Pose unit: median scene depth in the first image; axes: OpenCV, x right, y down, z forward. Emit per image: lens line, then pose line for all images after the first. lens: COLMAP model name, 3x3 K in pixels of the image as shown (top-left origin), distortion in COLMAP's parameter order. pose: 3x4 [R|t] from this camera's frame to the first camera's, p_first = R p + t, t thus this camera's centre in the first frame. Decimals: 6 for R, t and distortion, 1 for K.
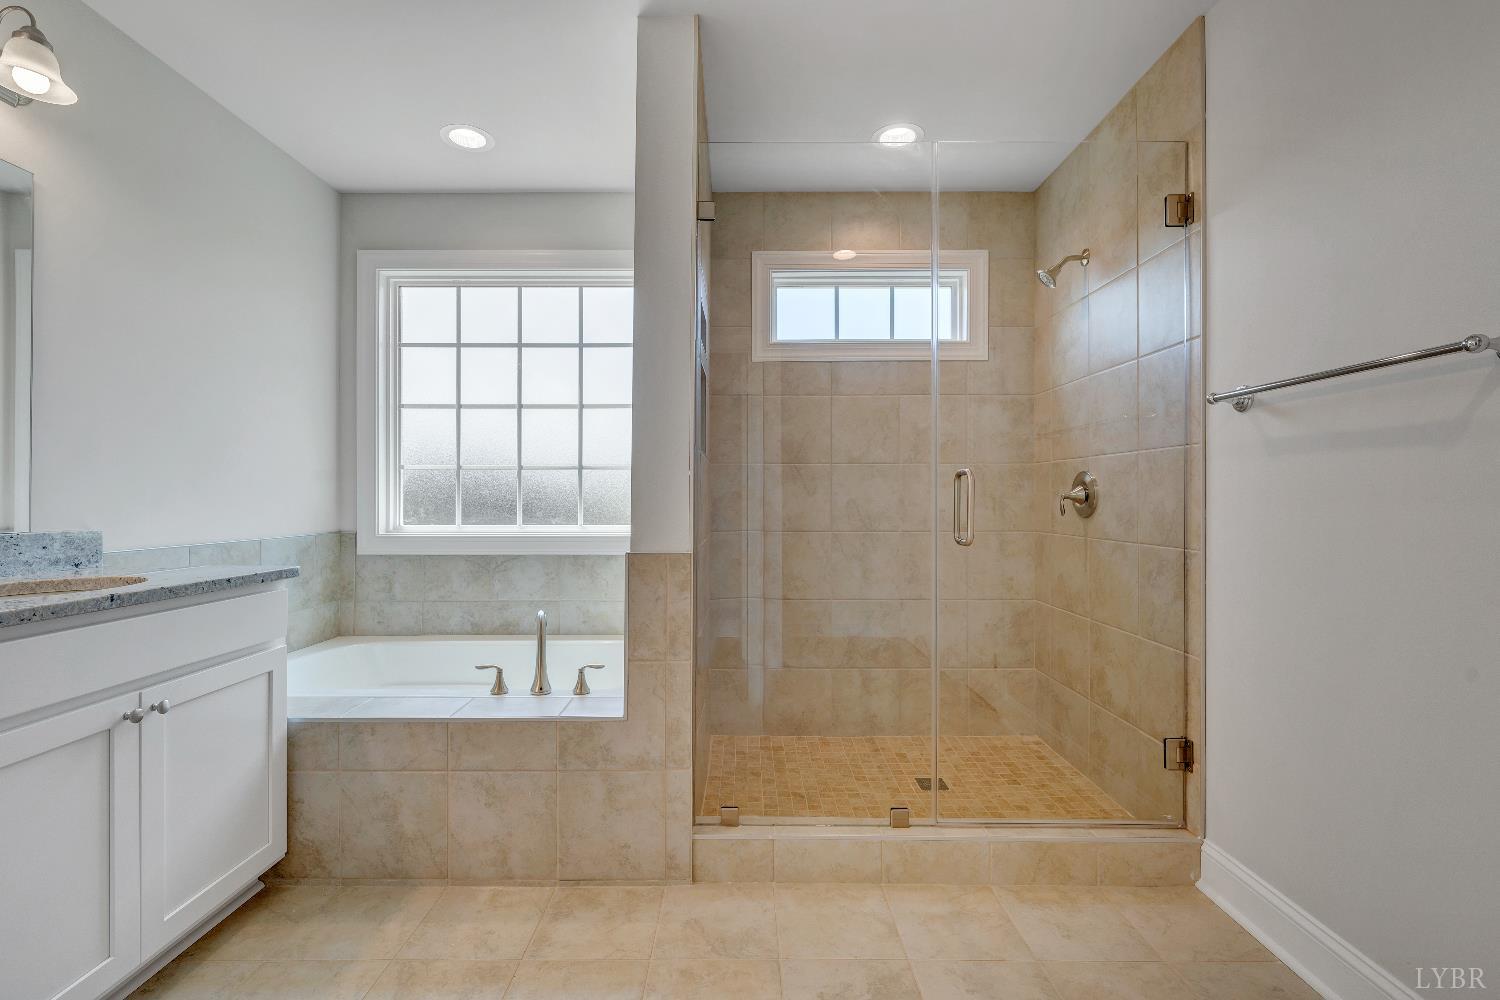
lens RADIAL K [[639.5, 0, 744.4], [0, 639.5, 495.2], [0, 0, 1]] dist [-0.000576, -0.000343]
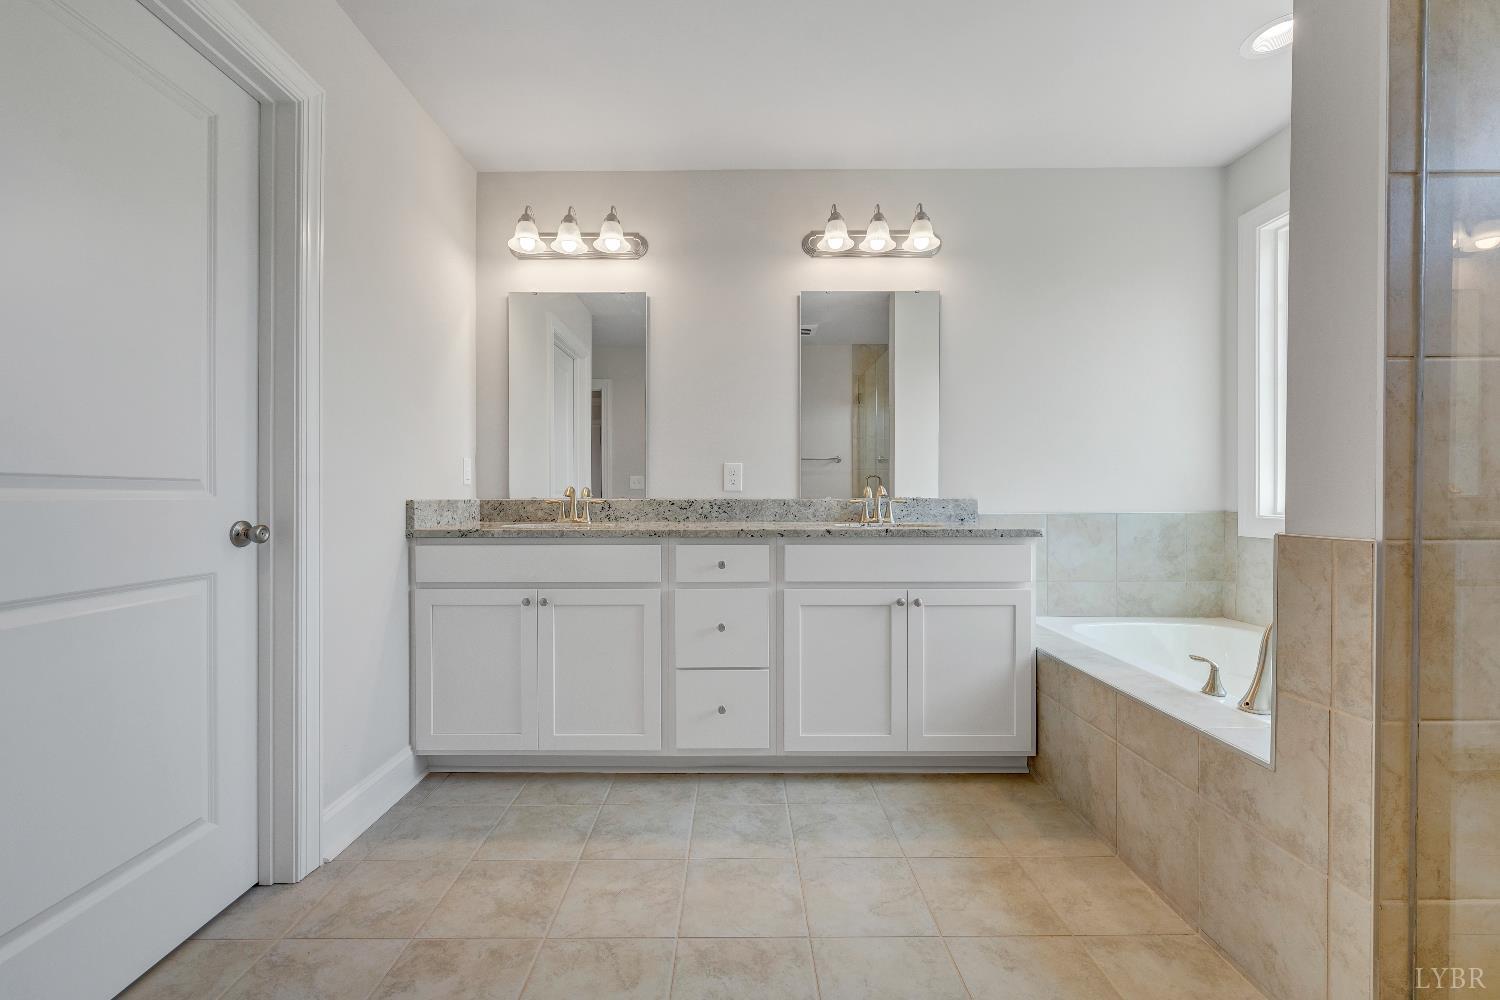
lens RADIAL K [[599.0, 0, 745.5], [0, 599.0, 495.9], [0, 0, 1]] dist [0.008227, 0.000114]
pose [[0.028487, 0.000444, -0.999594, 0.464870], [0.009883, 0.999951, 0.000726, 0.041558], [0.999545, -0.009900, 0.028482, 0.399226]]
